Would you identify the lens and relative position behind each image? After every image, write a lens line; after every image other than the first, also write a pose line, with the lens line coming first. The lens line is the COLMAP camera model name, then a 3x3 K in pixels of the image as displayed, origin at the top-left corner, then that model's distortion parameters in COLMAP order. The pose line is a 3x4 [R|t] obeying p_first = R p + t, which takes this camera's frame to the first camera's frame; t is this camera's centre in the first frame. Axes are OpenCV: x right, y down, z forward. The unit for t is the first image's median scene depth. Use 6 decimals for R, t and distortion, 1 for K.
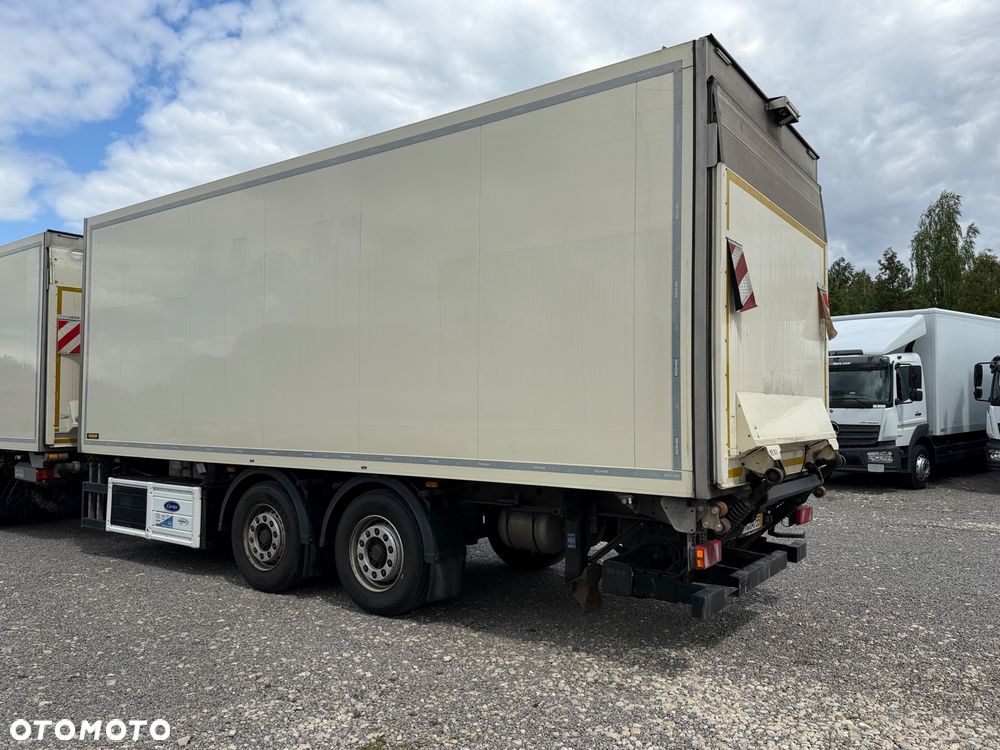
lens RADIAL K [[756.0, 0, 508.8], [0, 756.0, 377.9], [0, 0, 1]] dist [0.028832, -0.032001]
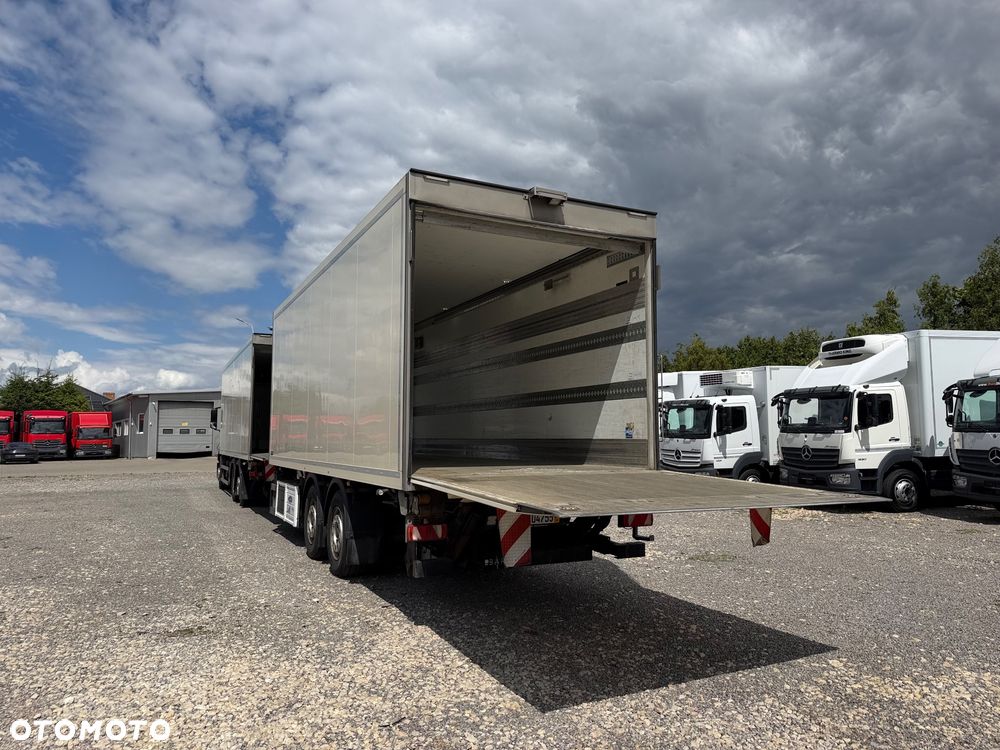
lens RADIAL K [[708.6, 0, 504.6], [0, 708.6, 383.8], [0, 0, 1]] dist [0.013389, -0.018910]
pose [[0.881270, -0.038153, -0.471070, 0.702832], [0.022173, 0.998976, -0.039428, 0.004712], [0.472092, 0.024302, 0.881214, -0.054809]]
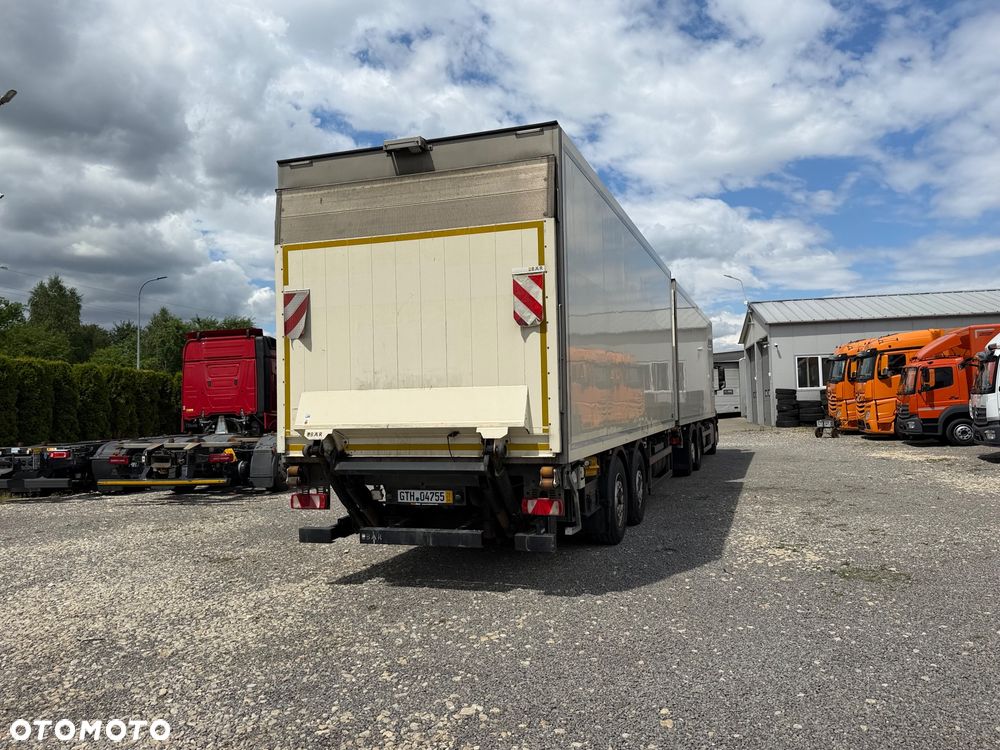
lens RADIAL K [[752.1, 0, 513.4], [0, 752.1, 370.3], [0, 0, 1]] dist [0.047322, -0.067391]
pose [[0.279133, -0.049240, -0.958989, 1.257551], [0.061765, 0.997537, -0.033241, 0.035534], [0.958264, -0.049954, 0.281487, 0.684024]]
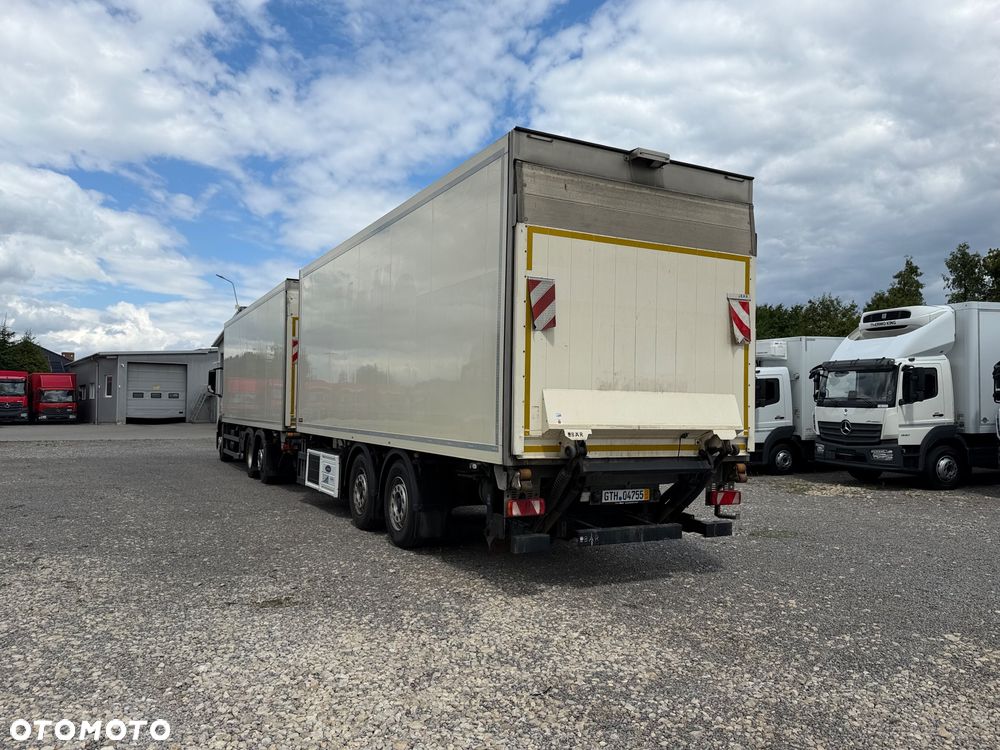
lens RADIAL K [[752.1, 0, 505.5], [0, 752.1, 383.6], [0, 0, 1]] dist [0.047322, -0.067391]
pose [[0.894290, -0.003247, -0.447476, 0.580384], [0.006546, 0.999962, 0.005826, 0.001175], [0.447440, -0.008139, 0.894277, -0.150114]]
